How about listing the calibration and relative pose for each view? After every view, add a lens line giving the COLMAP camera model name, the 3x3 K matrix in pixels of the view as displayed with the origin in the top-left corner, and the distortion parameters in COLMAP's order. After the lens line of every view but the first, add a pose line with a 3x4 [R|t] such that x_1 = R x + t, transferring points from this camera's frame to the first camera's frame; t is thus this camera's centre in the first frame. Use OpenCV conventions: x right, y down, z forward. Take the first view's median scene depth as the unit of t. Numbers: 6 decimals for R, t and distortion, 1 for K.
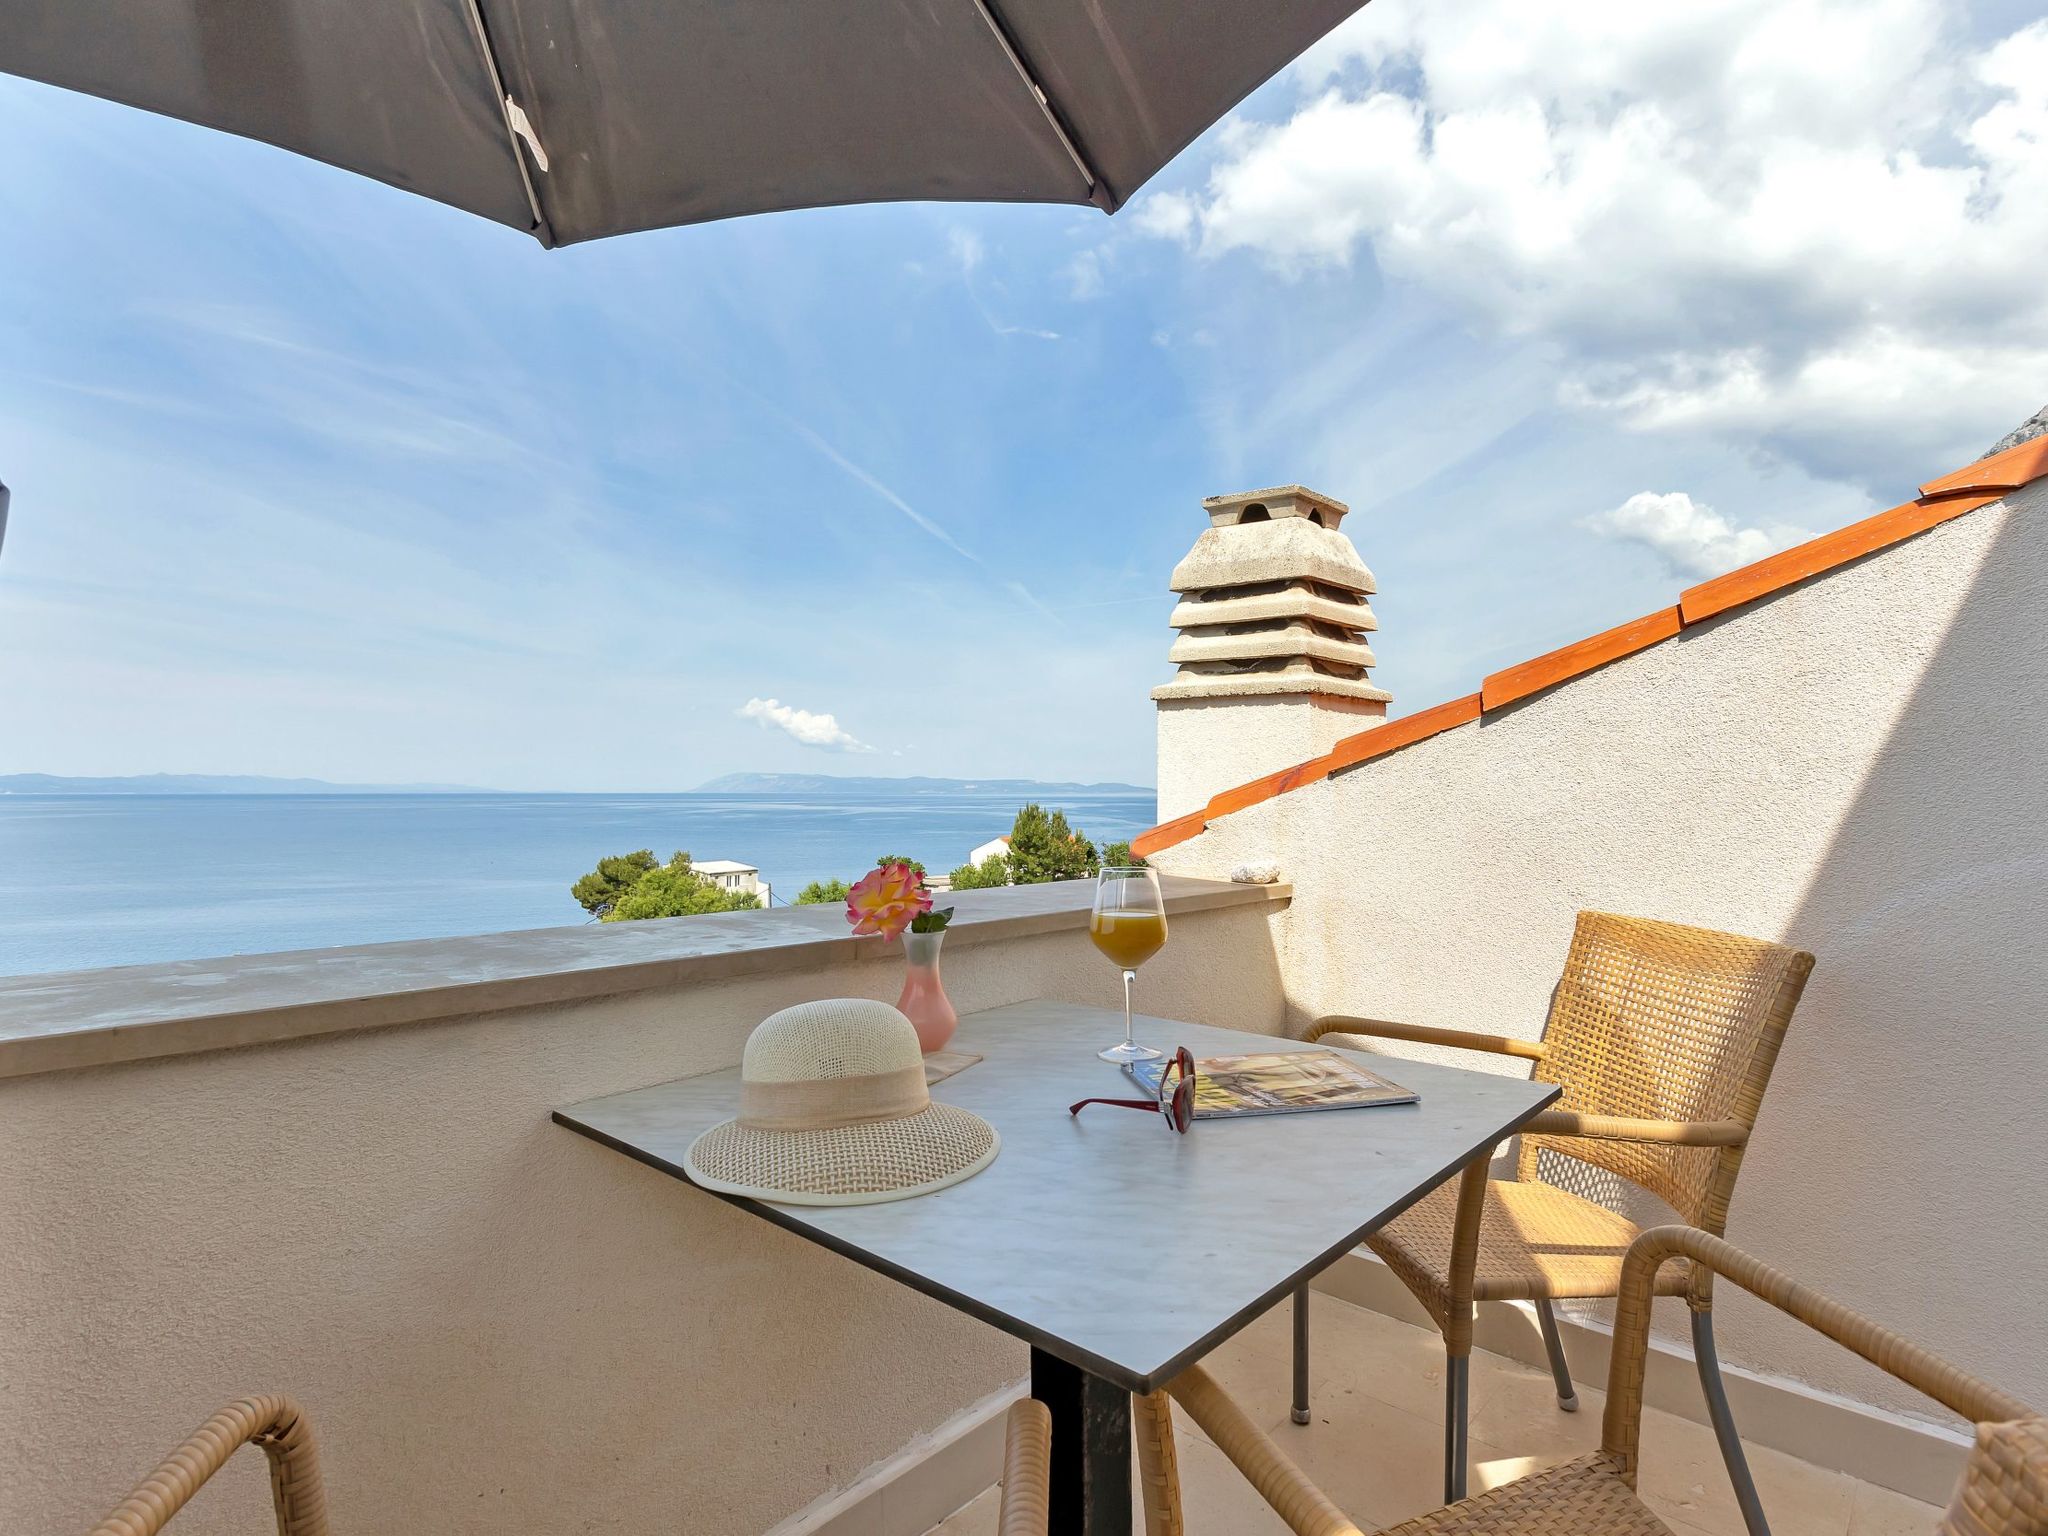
lens RADIAL K [[1439.5, 0, 1024.0], [0, 1439.5, 768.0], [0, 0, 1]] dist [0.039804, -0.016111]
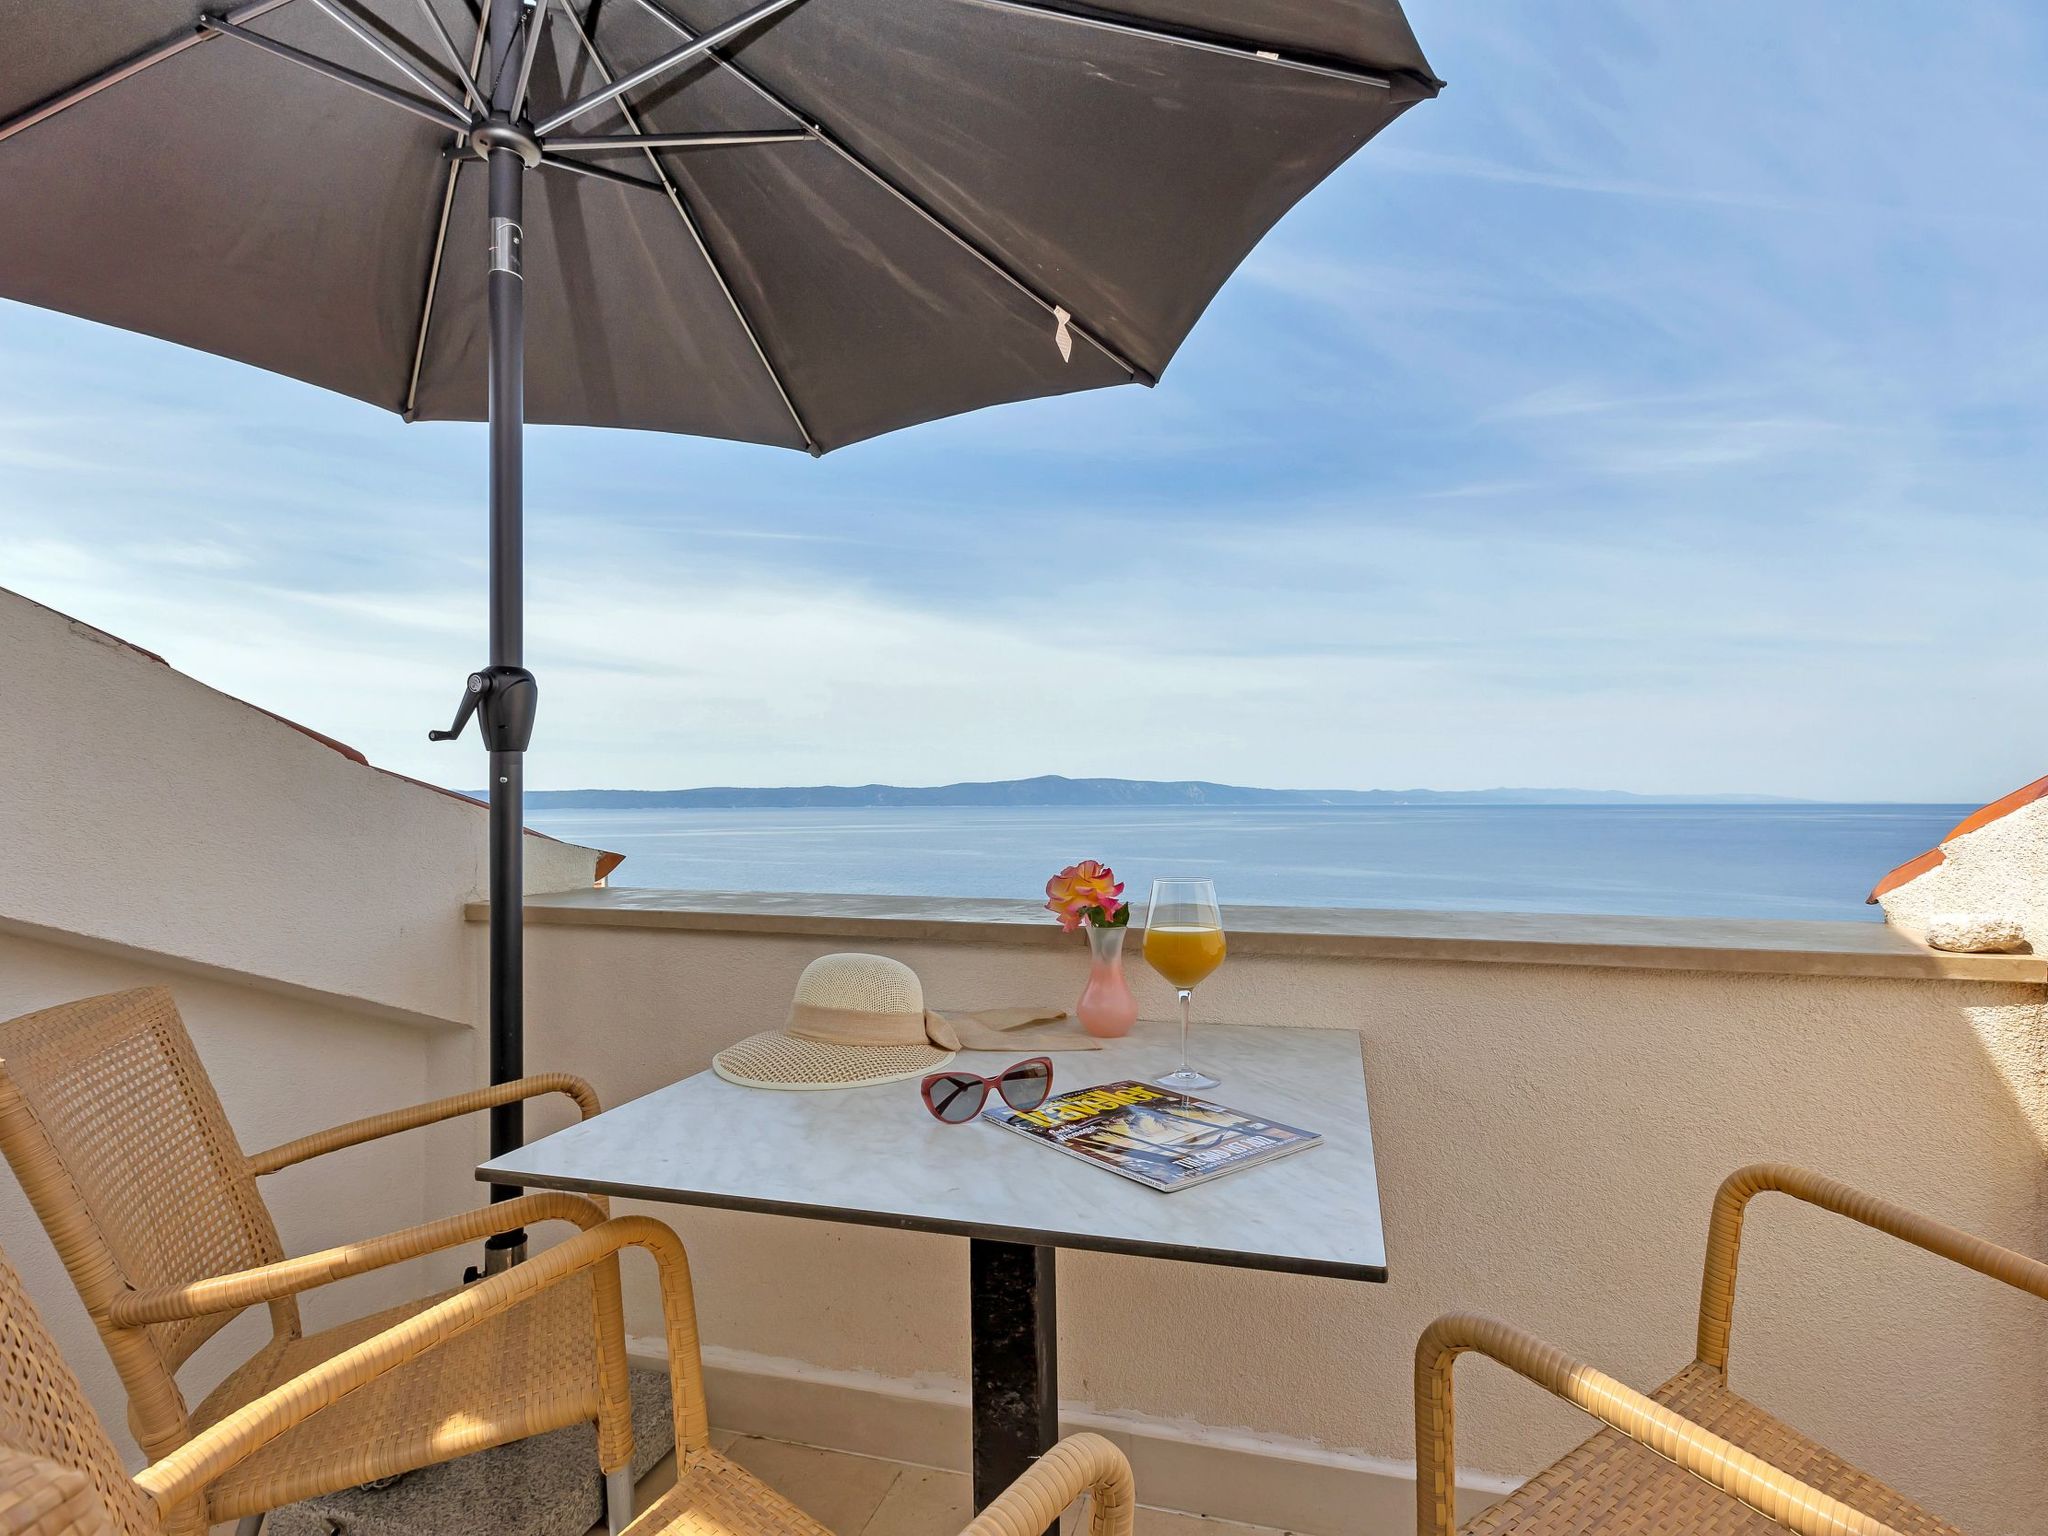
lens RADIAL K [[1398.3, 0, 1024.0], [0, 1398.3, 768.0], [0, 0, 1]] dist [0.000214, -0.000934]
pose [[0.177527, -0.026980, -0.983746, 0.532335], [0.015638, 0.999575, -0.024592, 0.010582], [0.983992, -0.011018, 0.177873, 0.419658]]
